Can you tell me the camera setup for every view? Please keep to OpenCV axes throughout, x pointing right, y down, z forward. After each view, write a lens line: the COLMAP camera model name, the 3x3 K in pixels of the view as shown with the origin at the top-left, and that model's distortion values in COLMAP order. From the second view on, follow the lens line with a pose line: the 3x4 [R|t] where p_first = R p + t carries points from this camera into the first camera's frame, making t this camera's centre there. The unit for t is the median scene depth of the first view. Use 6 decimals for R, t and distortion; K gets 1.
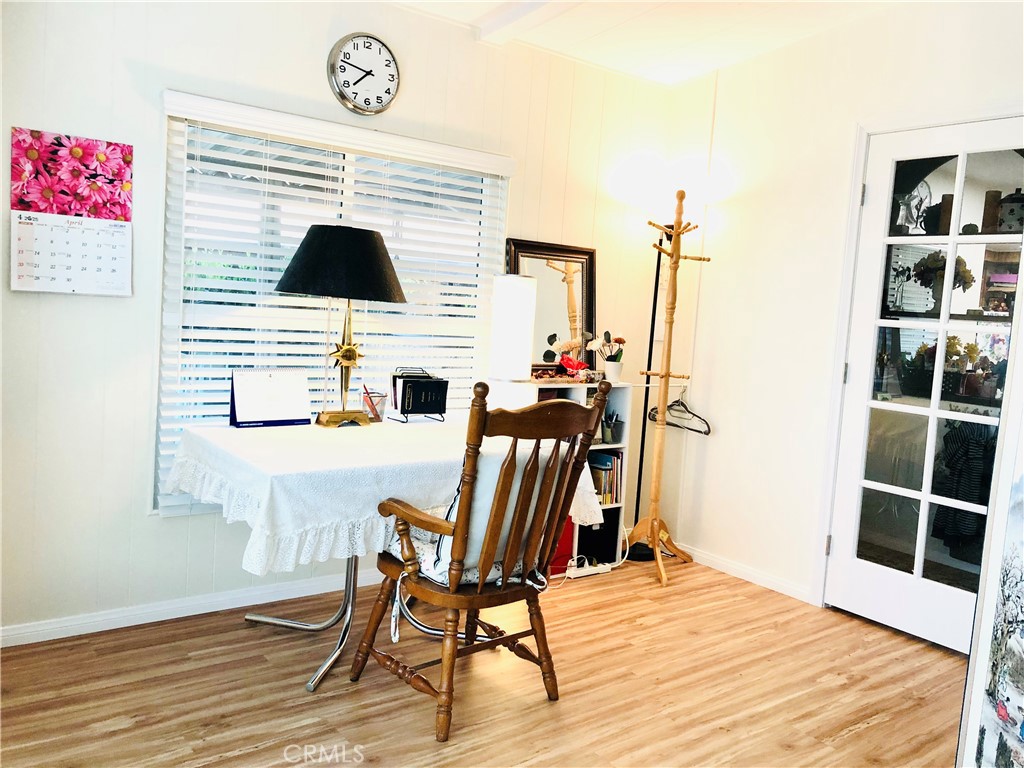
lens RADIAL K [[828.4, 0, 512.0], [0, 828.4, 384.0], [0, 0, 1]] dist [0.008110, 0.008436]
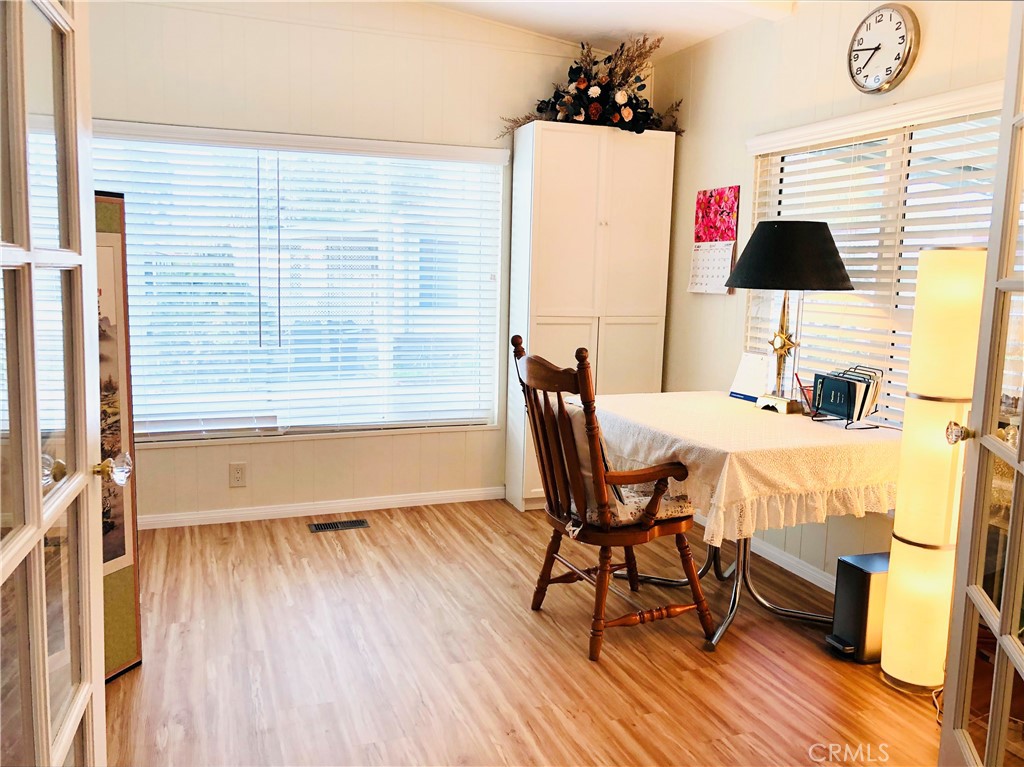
lens RADIAL K [[828.4, 0, 512.0], [0, 828.4, 383.5], [0, 0, 1]] dist [0.008110, 0.008436]
pose [[-0.277547, 0.057036, -0.959018, 1.000811], [-0.135164, 0.985989, 0.097757, -0.045849], [0.951156, 0.156757, -0.265949, 1.069133]]
